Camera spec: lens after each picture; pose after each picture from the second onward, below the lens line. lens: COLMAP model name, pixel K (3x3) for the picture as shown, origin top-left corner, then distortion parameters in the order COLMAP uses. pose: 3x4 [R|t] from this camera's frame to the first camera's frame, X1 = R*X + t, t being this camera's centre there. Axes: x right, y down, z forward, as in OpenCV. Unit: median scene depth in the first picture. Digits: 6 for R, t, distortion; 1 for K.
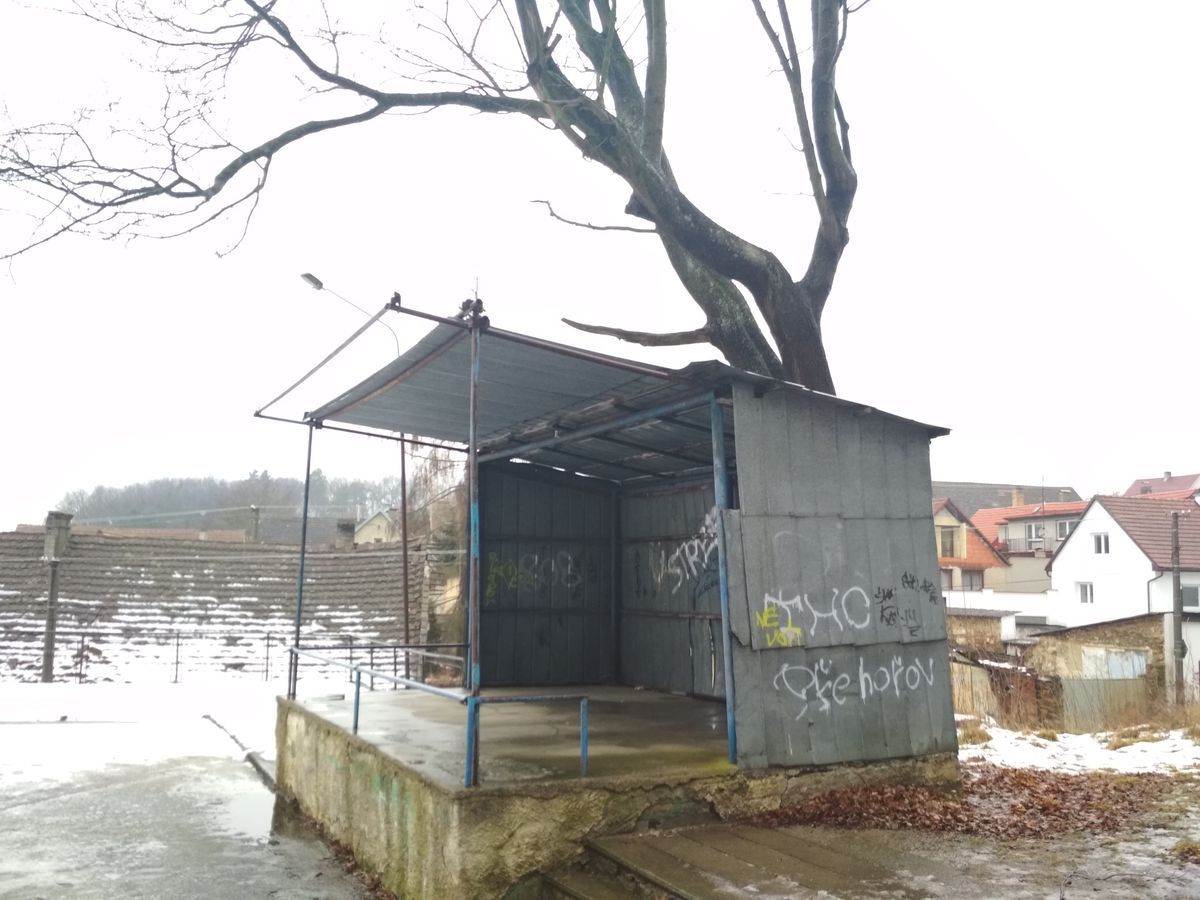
lens RADIAL K [[1057.5, 0, 605.0], [0, 1057.5, 437.3], [0, 0, 1]] dist [0.120398, -0.261849]
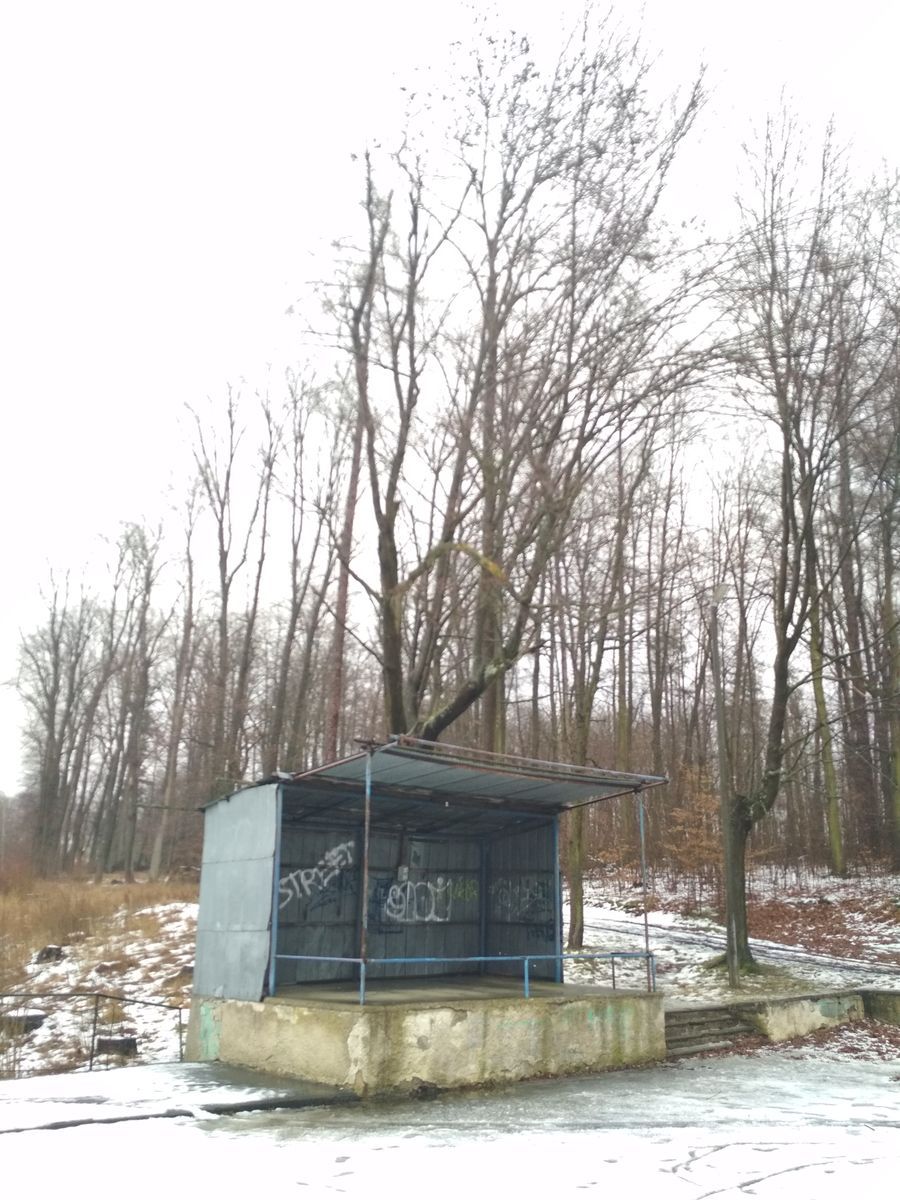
lens RADIAL K [[1057.5, 0, 450.0], [0, 1057.5, 600.0], [0, 0, 1]] dist [0.120398, -0.261849]
pose [[-0.272802, 0.264097, 0.925112, -1.342662], [-0.141652, 0.940078, -0.310141, 0.169684], [-0.951585, -0.215651, -0.219045, 1.177171]]
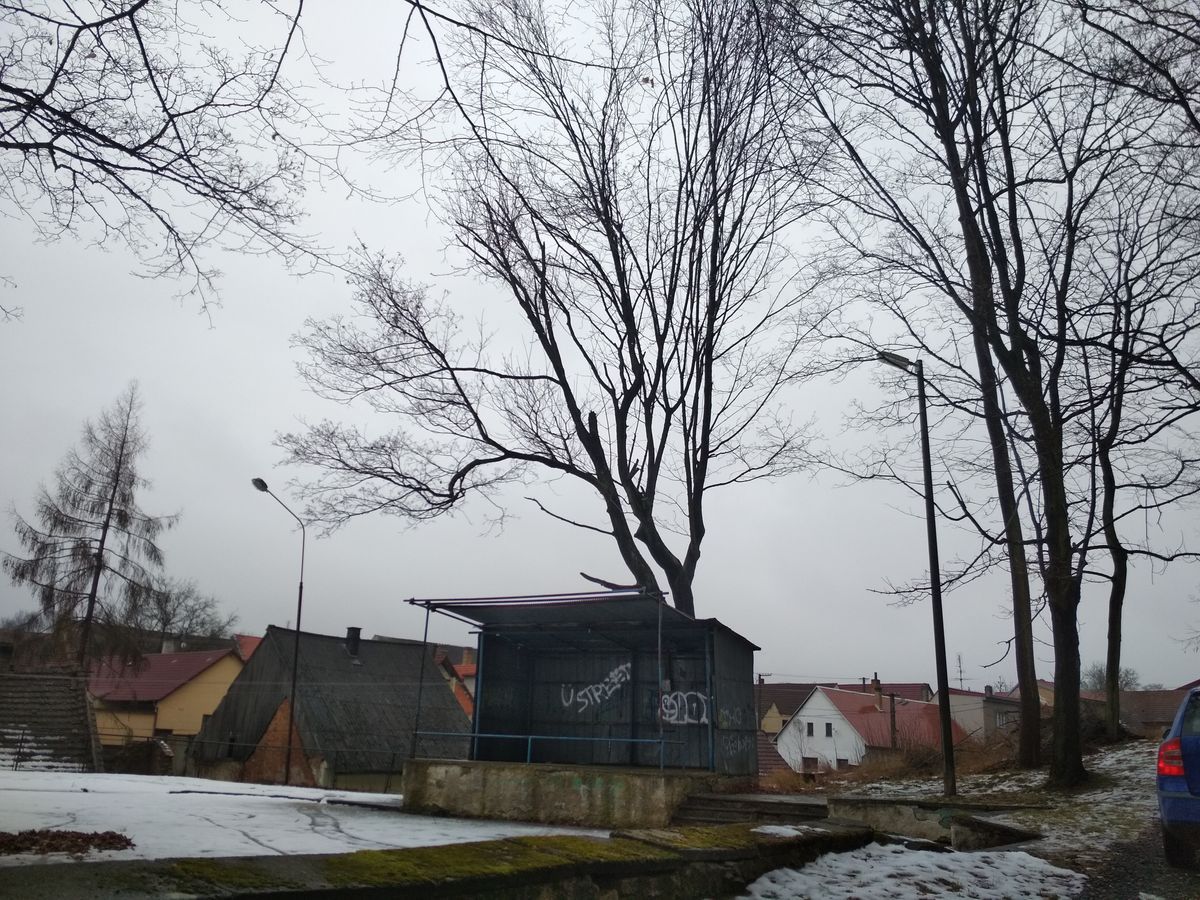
lens RADIAL K [[1057.5, 0, 605.0], [0, 1057.5, 437.3], [0, 0, 1]] dist [0.120398, -0.261849]
pose [[0.836875, 0.176859, 0.518036, -1.009986], [-0.104663, 0.980606, -0.165701, -0.029496], [-0.537295, 0.084452, 0.839155, -0.725034]]
